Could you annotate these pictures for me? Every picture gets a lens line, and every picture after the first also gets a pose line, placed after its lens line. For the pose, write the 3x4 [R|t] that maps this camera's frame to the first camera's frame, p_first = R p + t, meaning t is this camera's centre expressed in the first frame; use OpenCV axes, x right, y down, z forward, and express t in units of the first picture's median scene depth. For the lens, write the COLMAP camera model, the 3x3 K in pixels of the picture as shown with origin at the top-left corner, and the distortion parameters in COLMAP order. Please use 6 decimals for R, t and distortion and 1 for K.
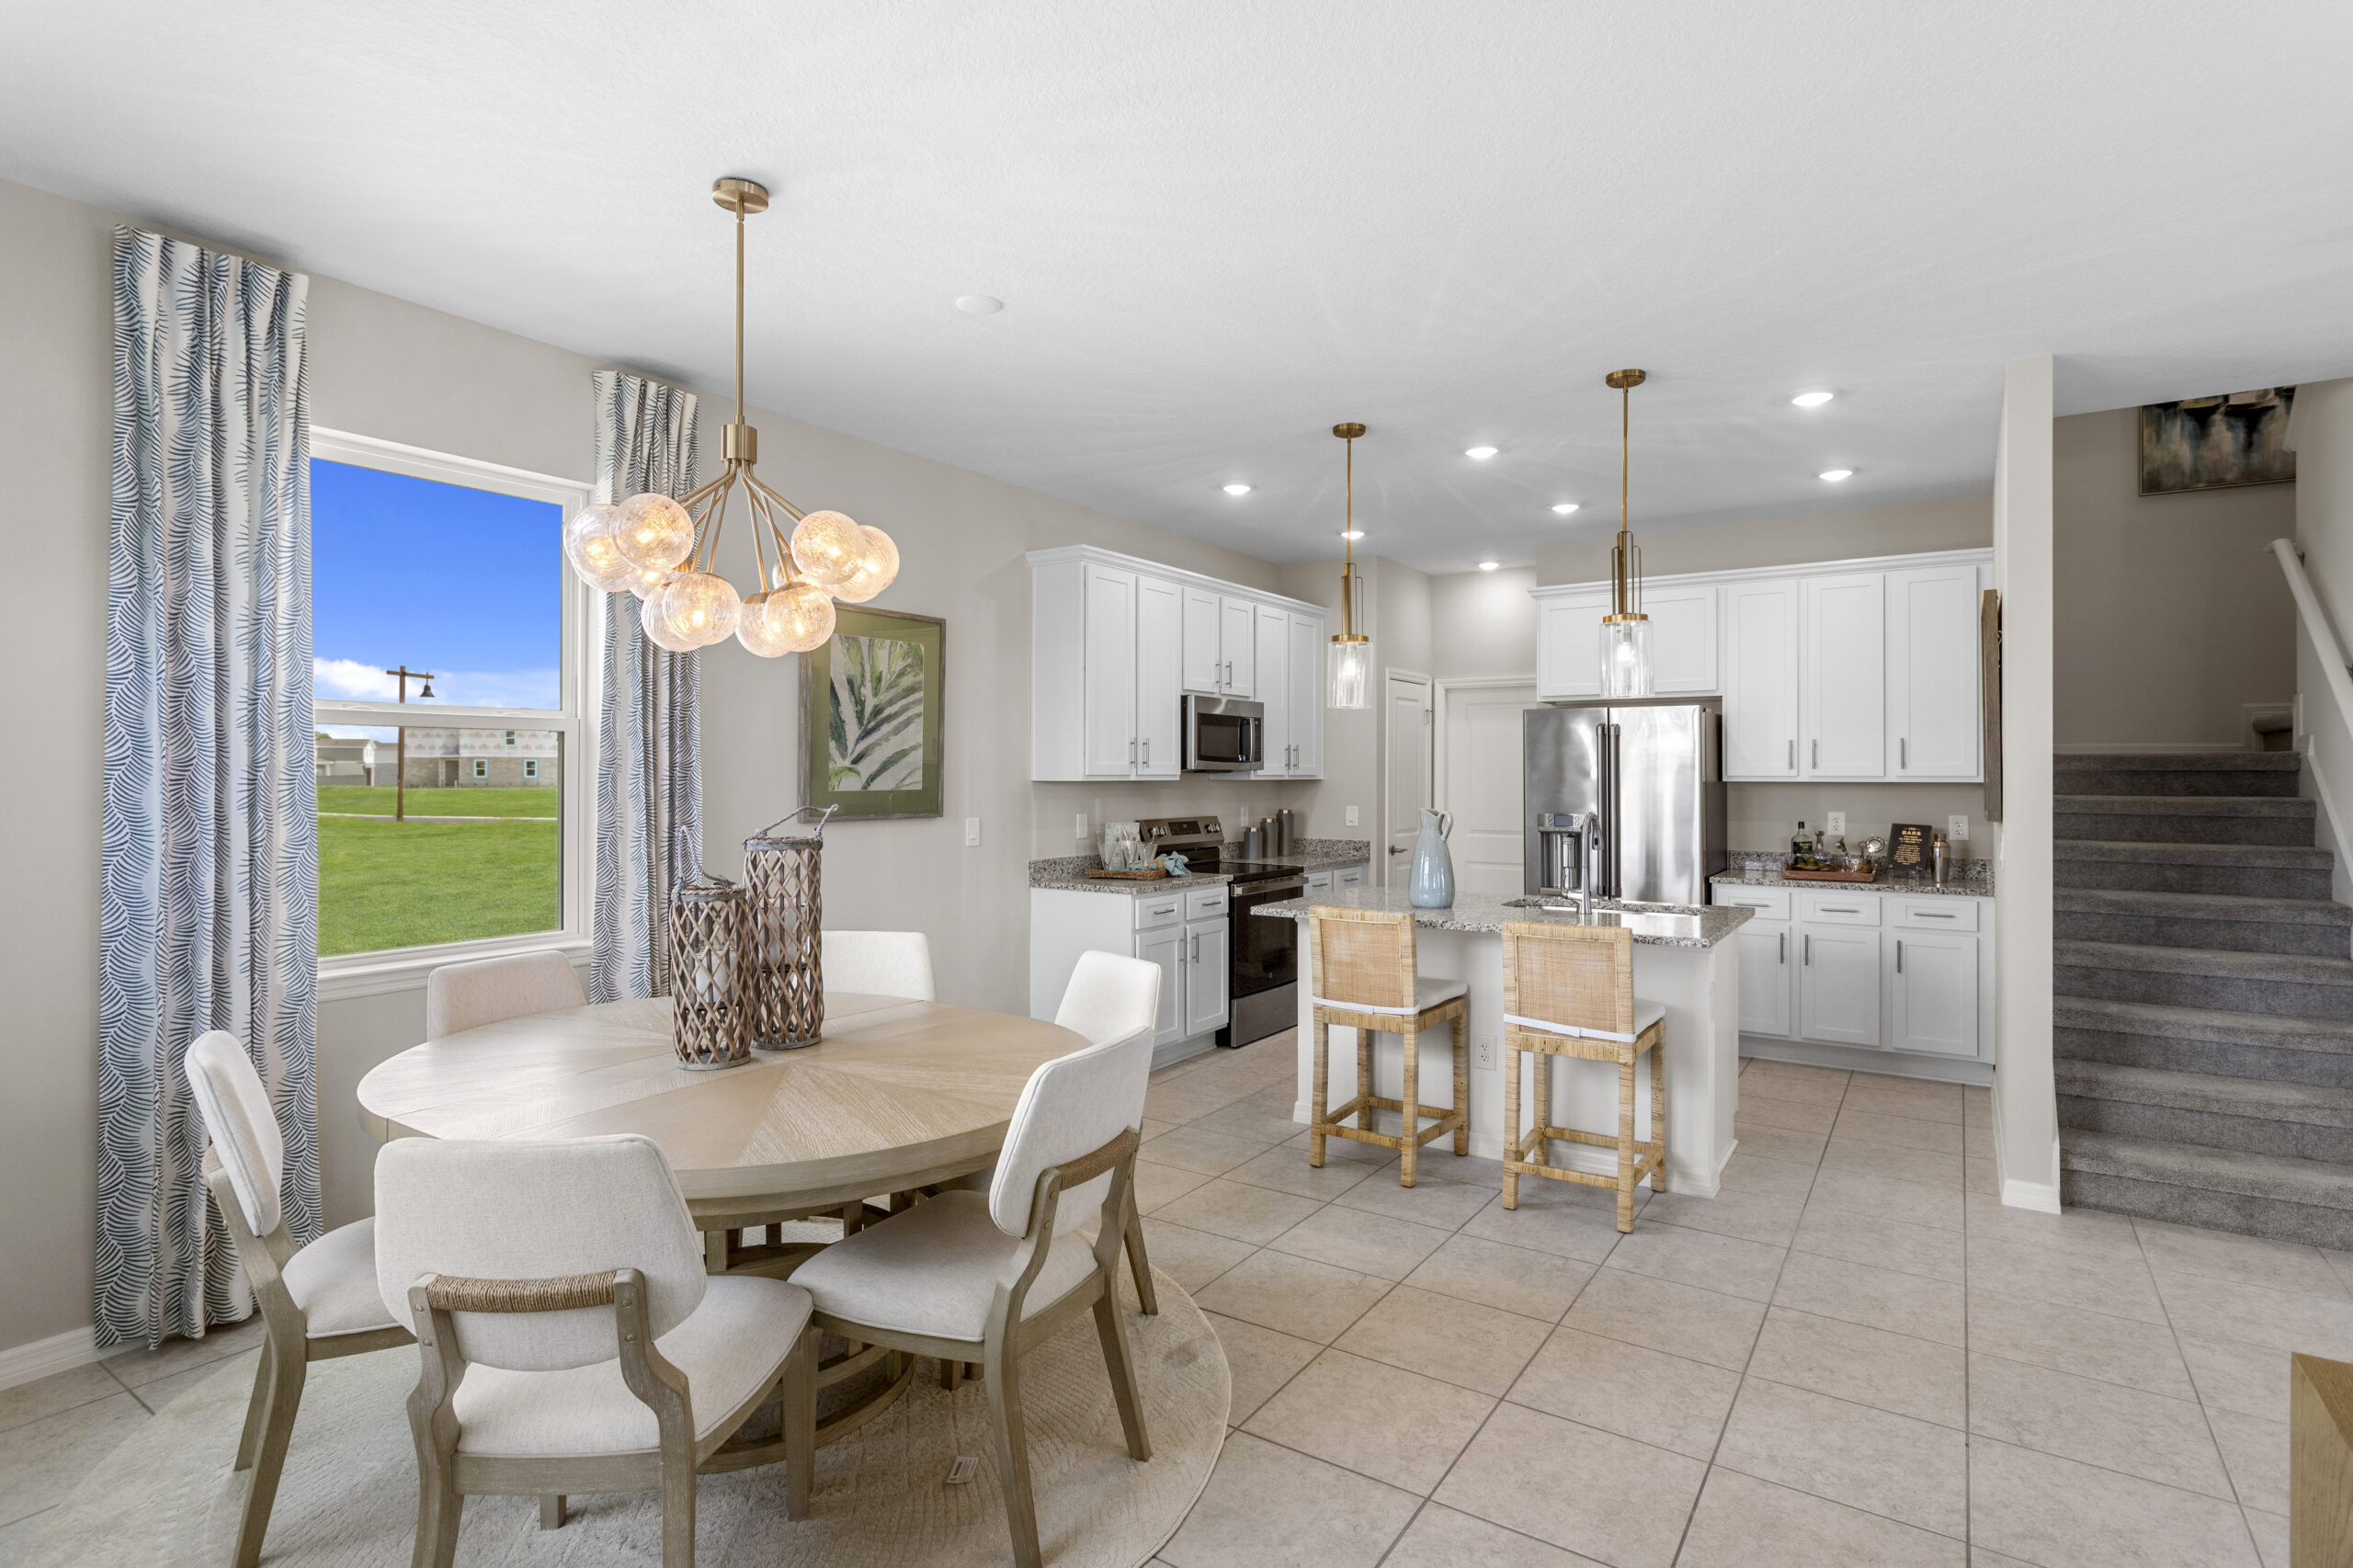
lens RADIAL K [[1167.8, 0, 1177.3], [0, 1167.8, 777.2], [0, 0, 1]] dist [-0.012475, 0.002072]
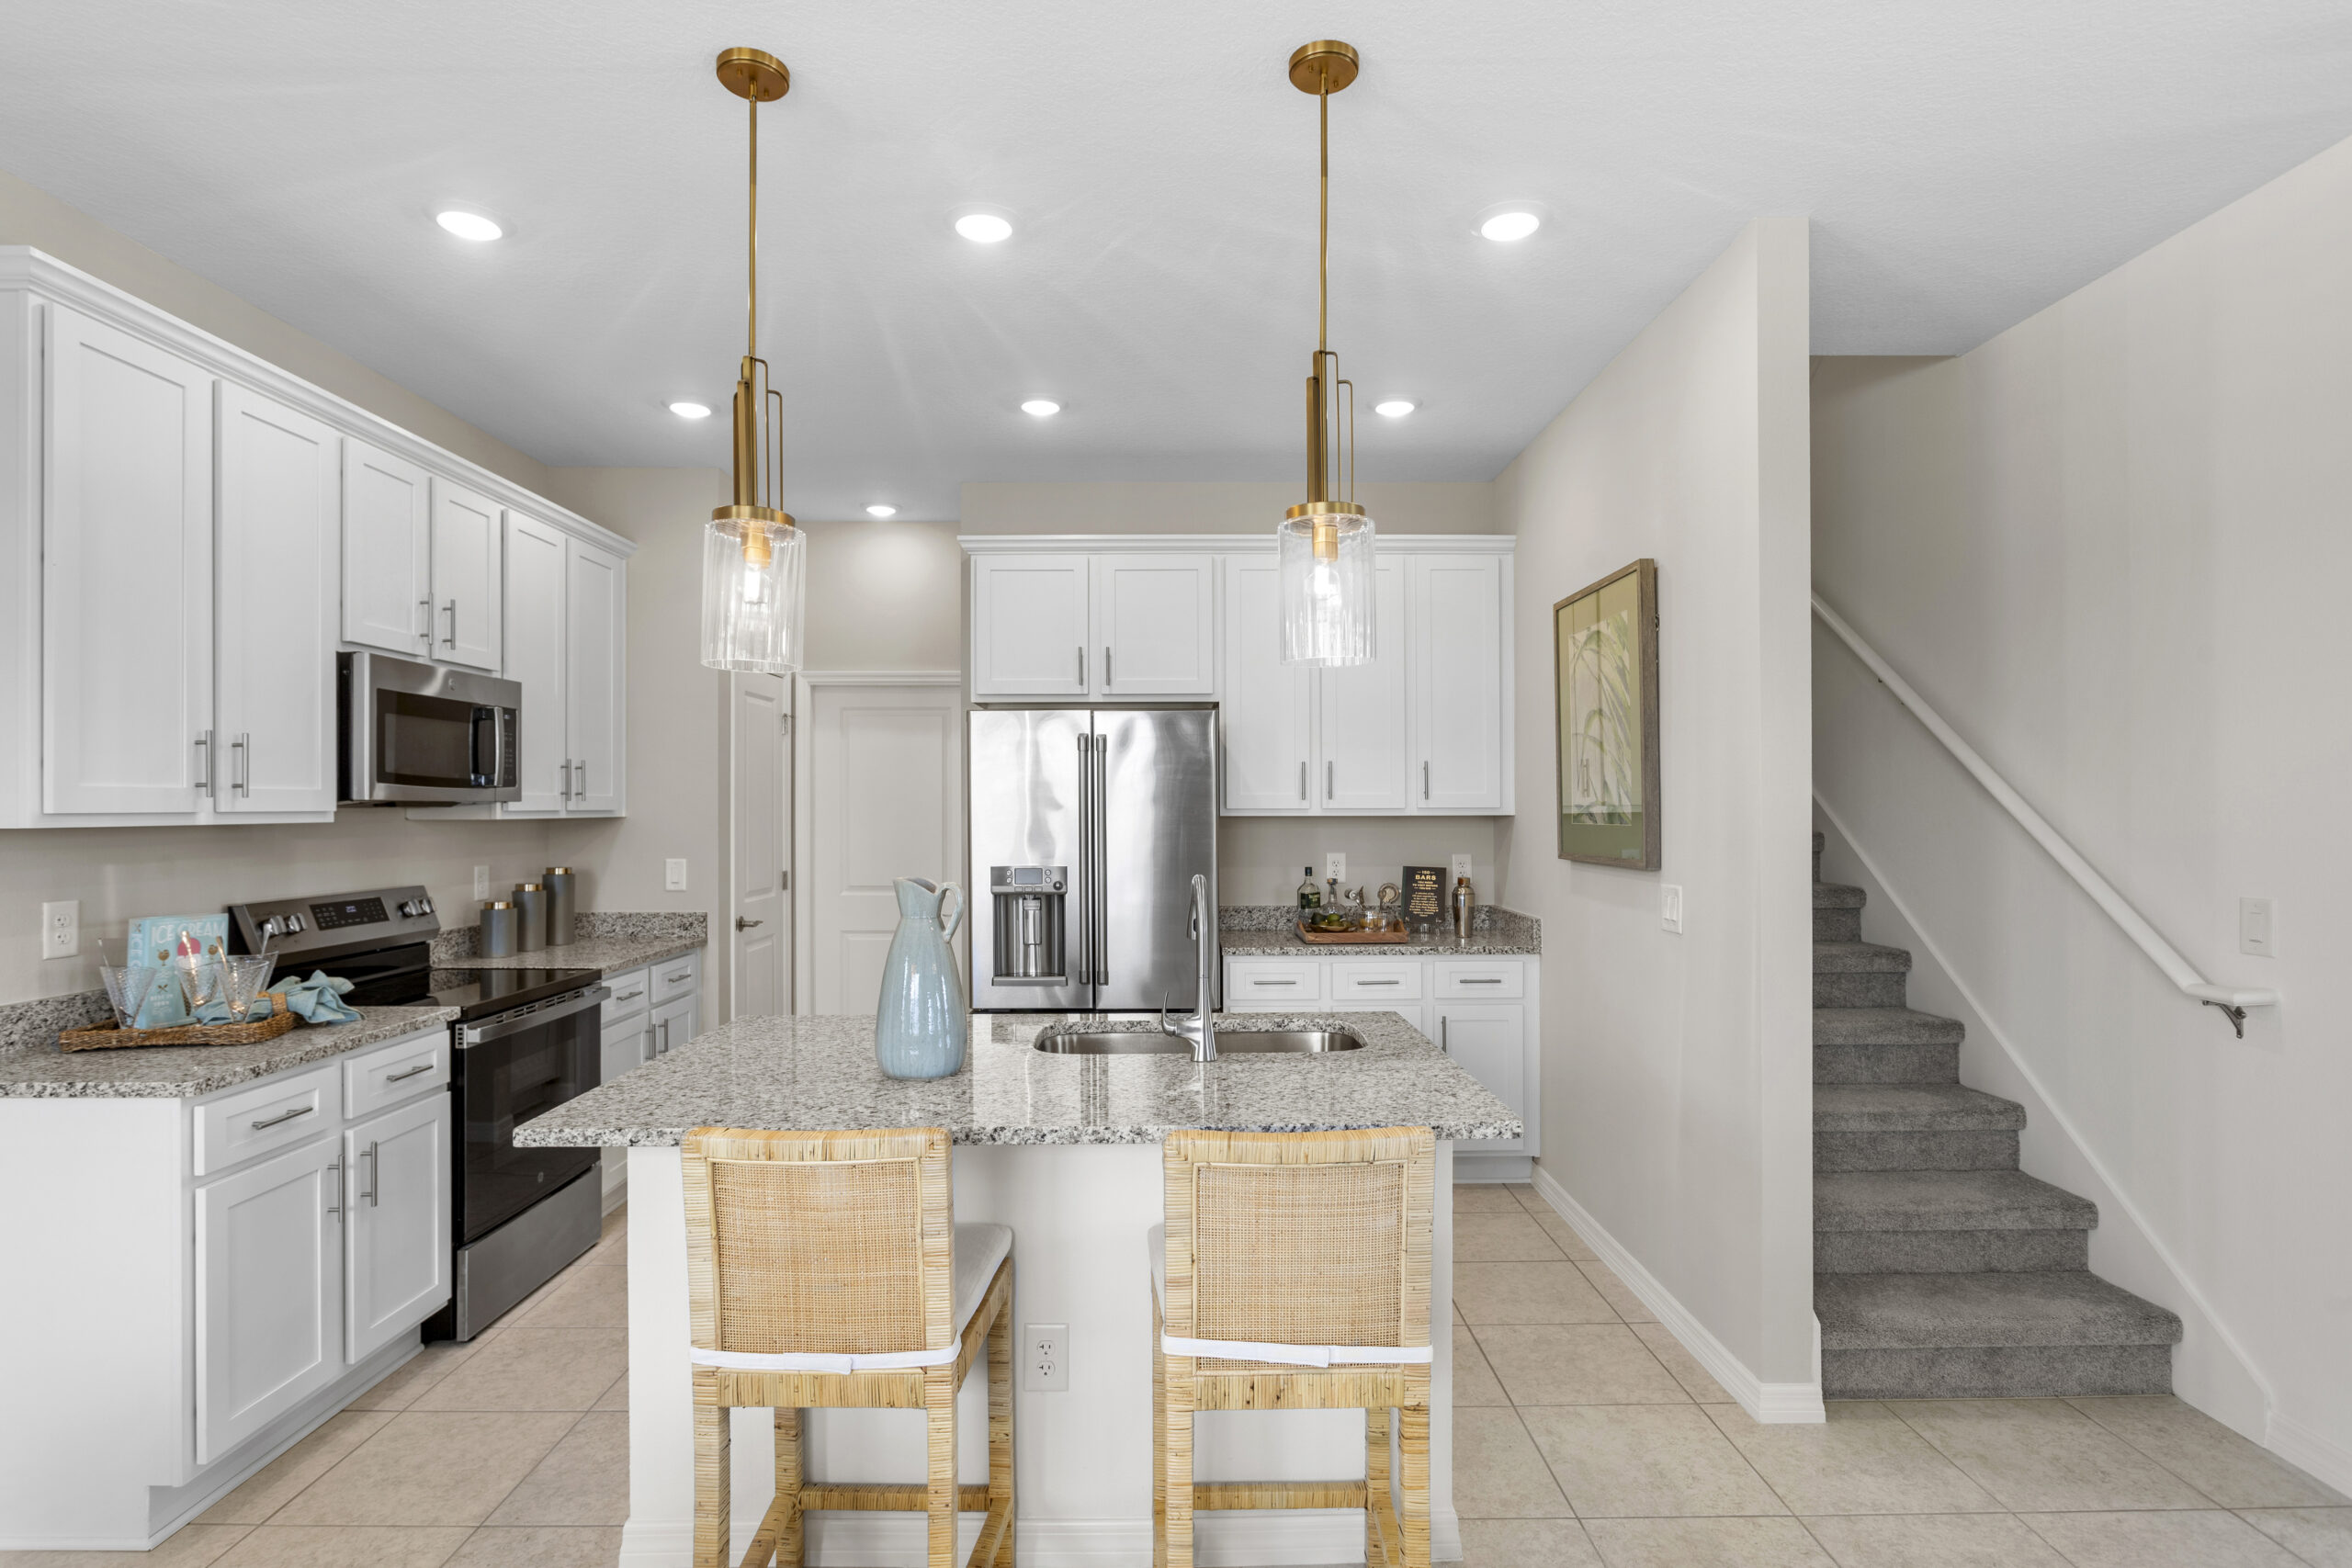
lens RADIAL K [[1167.2, 0, 1171.2], [0, 1167.2, 802.0], [0, 0, 1]] dist [-0.012475, 0.002072]
pose [[0.825109, -0.000954, 0.564973, 0.017607], [0.005001, 0.999972, -0.005615, -0.001583], [-0.564951, 0.007459, 0.825090, 0.406731]]
